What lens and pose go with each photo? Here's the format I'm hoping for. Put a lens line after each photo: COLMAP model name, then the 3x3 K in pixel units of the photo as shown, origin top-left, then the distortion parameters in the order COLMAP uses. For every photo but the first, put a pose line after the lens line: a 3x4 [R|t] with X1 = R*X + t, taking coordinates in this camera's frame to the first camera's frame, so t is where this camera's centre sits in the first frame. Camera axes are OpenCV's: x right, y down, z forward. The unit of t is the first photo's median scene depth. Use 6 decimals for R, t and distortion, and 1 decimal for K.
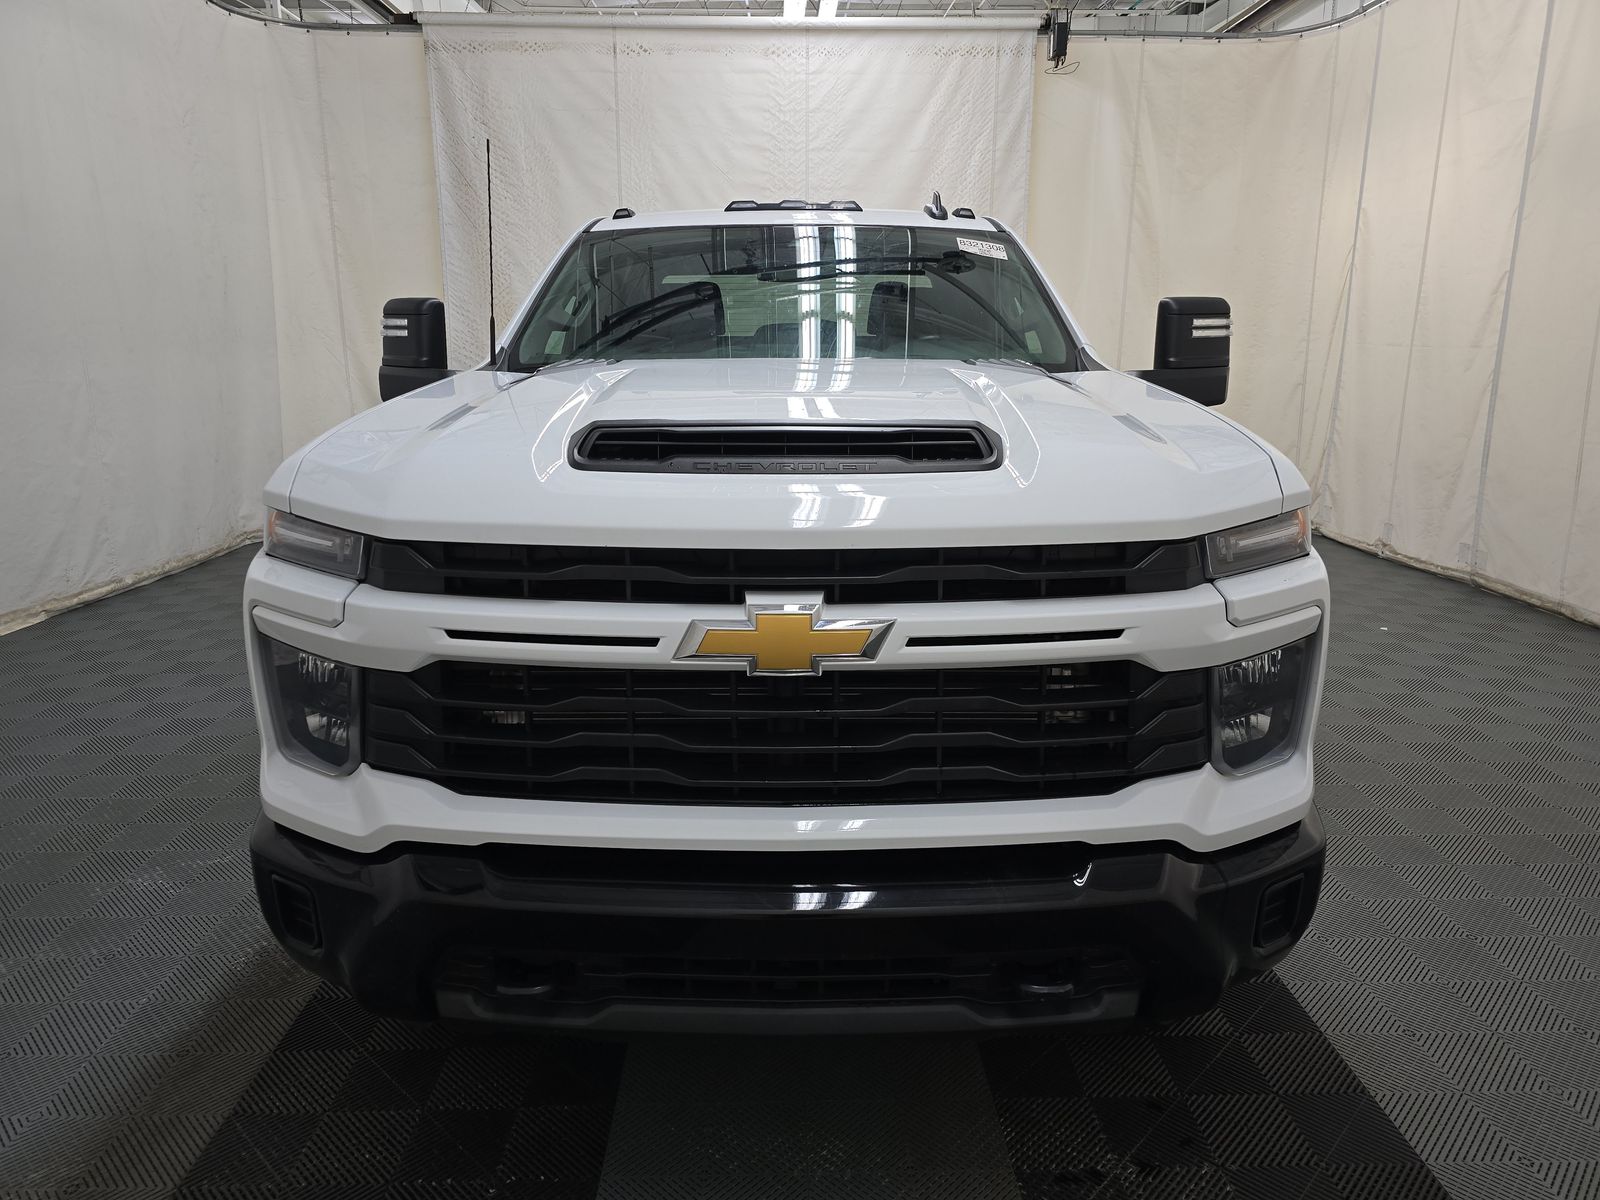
lens RADIAL K [[1088.9, 0, 807.4], [0, 1088.9, 606.8], [0, 0, 1]] dist [0.039942, -0.027164]
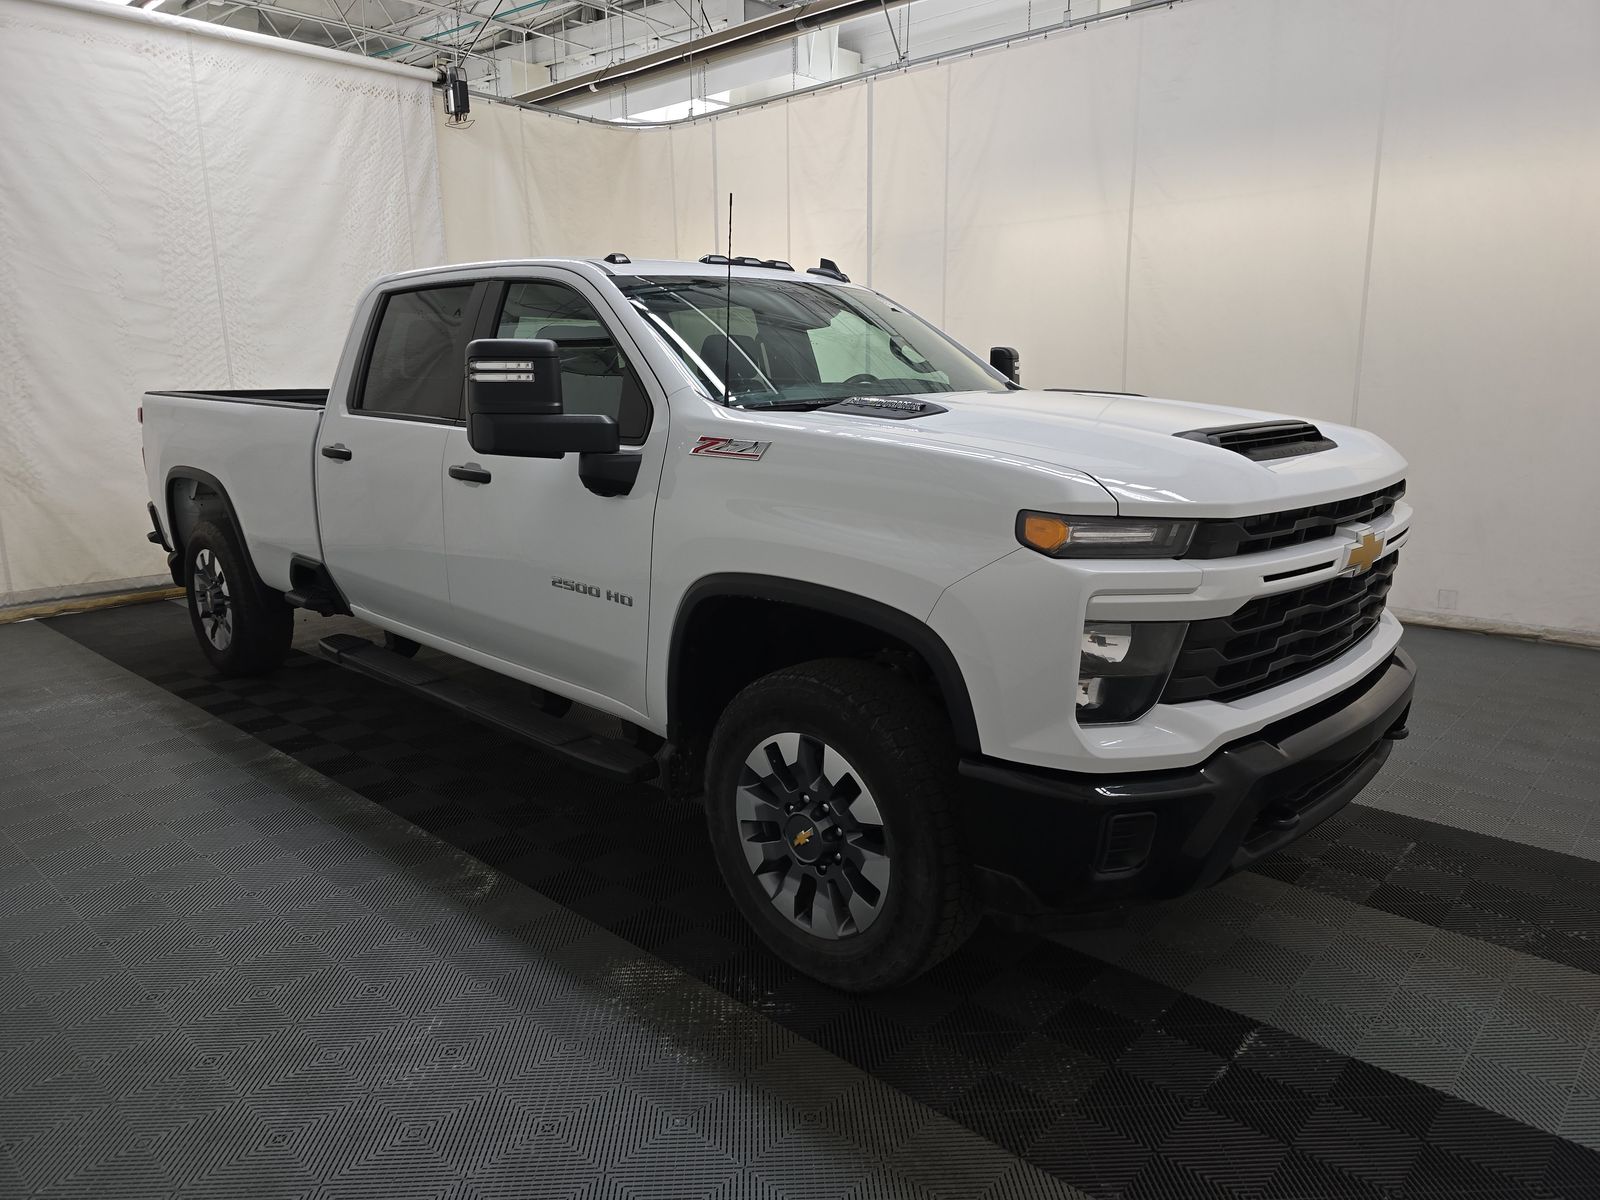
lens RADIAL K [[1088.9, 0, 796.4], [0, 1088.9, 609.9], [0, 0, 1]] dist [0.039942, -0.027164]
pose [[0.698573, -0.155905, 0.698347, -0.345495], [0.179495, 0.982950, 0.039889, -0.020326], [-0.692659, 0.097485, 0.714647, 0.078315]]
